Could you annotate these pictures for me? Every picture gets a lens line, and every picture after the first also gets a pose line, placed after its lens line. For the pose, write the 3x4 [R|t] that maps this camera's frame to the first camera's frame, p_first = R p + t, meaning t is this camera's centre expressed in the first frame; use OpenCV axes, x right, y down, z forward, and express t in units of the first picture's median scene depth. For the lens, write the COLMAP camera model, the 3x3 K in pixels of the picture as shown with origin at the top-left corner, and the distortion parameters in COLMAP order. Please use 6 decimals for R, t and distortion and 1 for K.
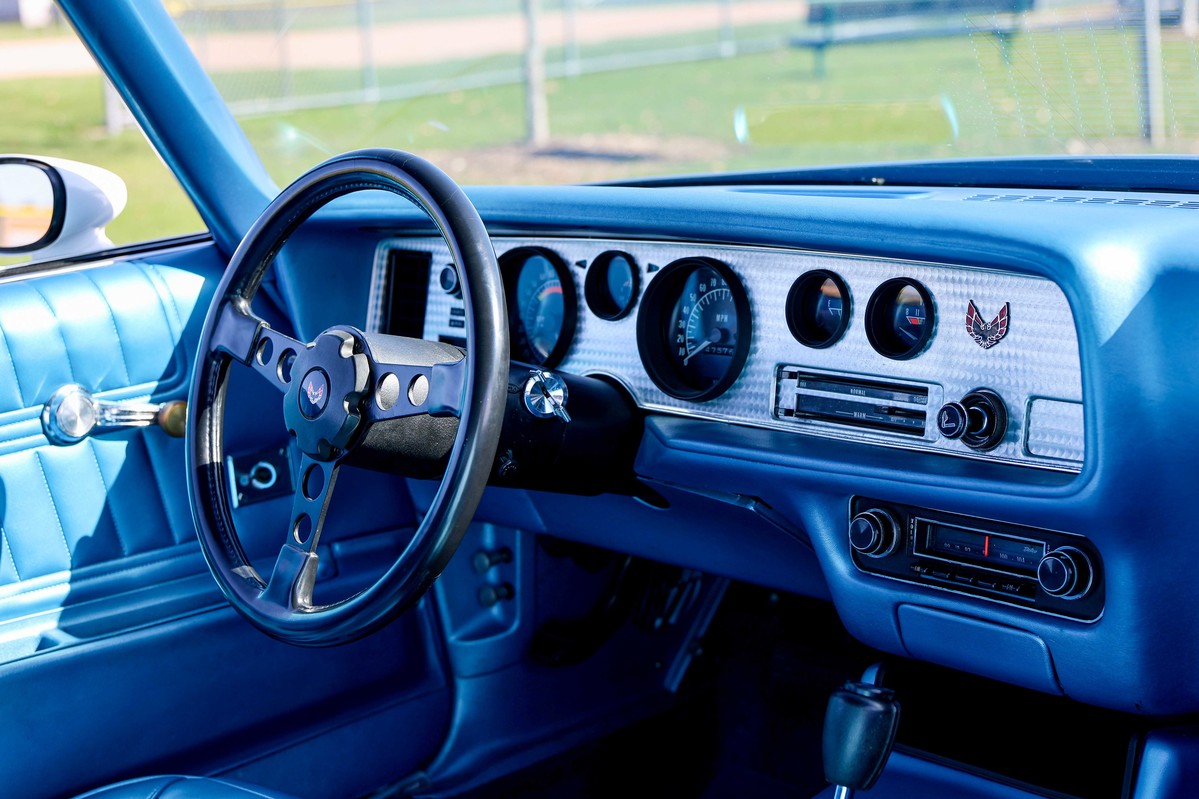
lens RADIAL K [[1863.8, 0, 599.5], [0, 1863.8, 399.5], [0, 0, 1]] dist [-0.012429, -0.108768]
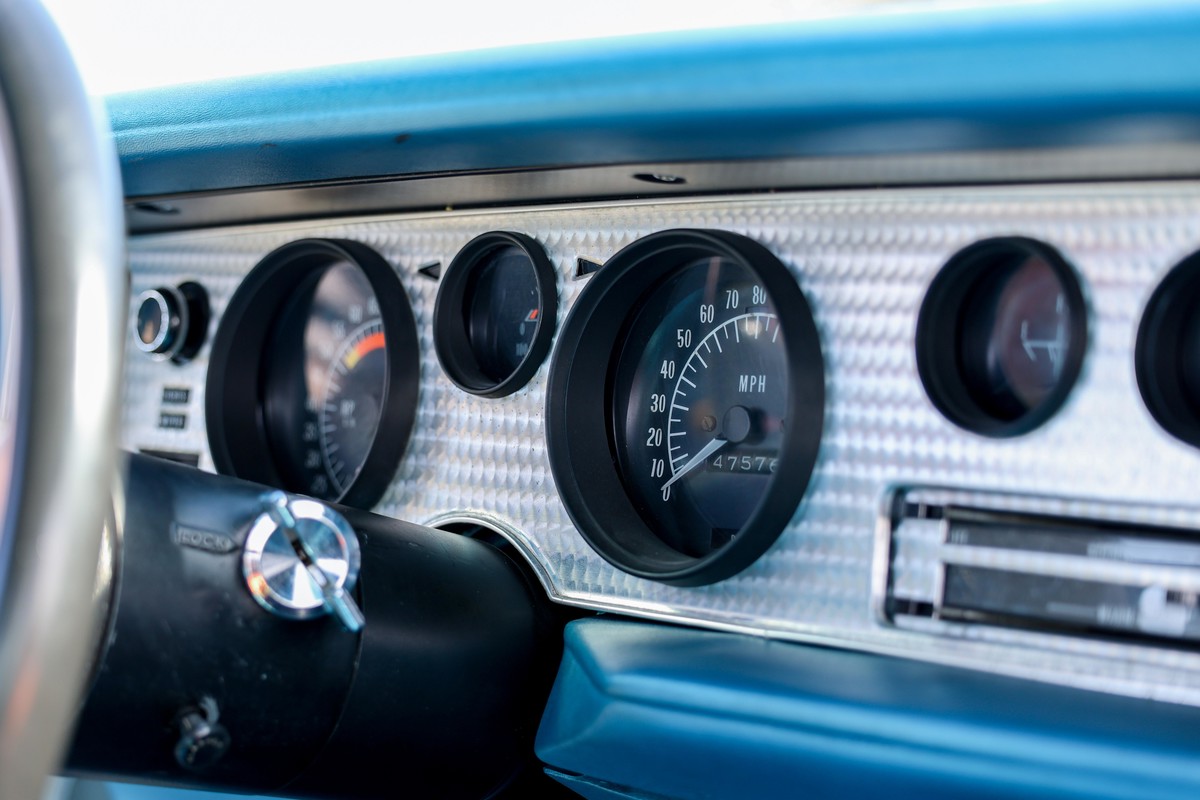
lens RADIAL K [[2483.2, 0, 600.0], [0, 2483.2, 400.0], [0, 0, 1]] dist [-0.085787, -0.276078]
pose [[0.999953, 0.009277, -0.002746, 0.034544], [-0.009499, 0.995288, -0.096500, 0.013566], [0.001838, 0.096522, 0.995329, 0.467835]]
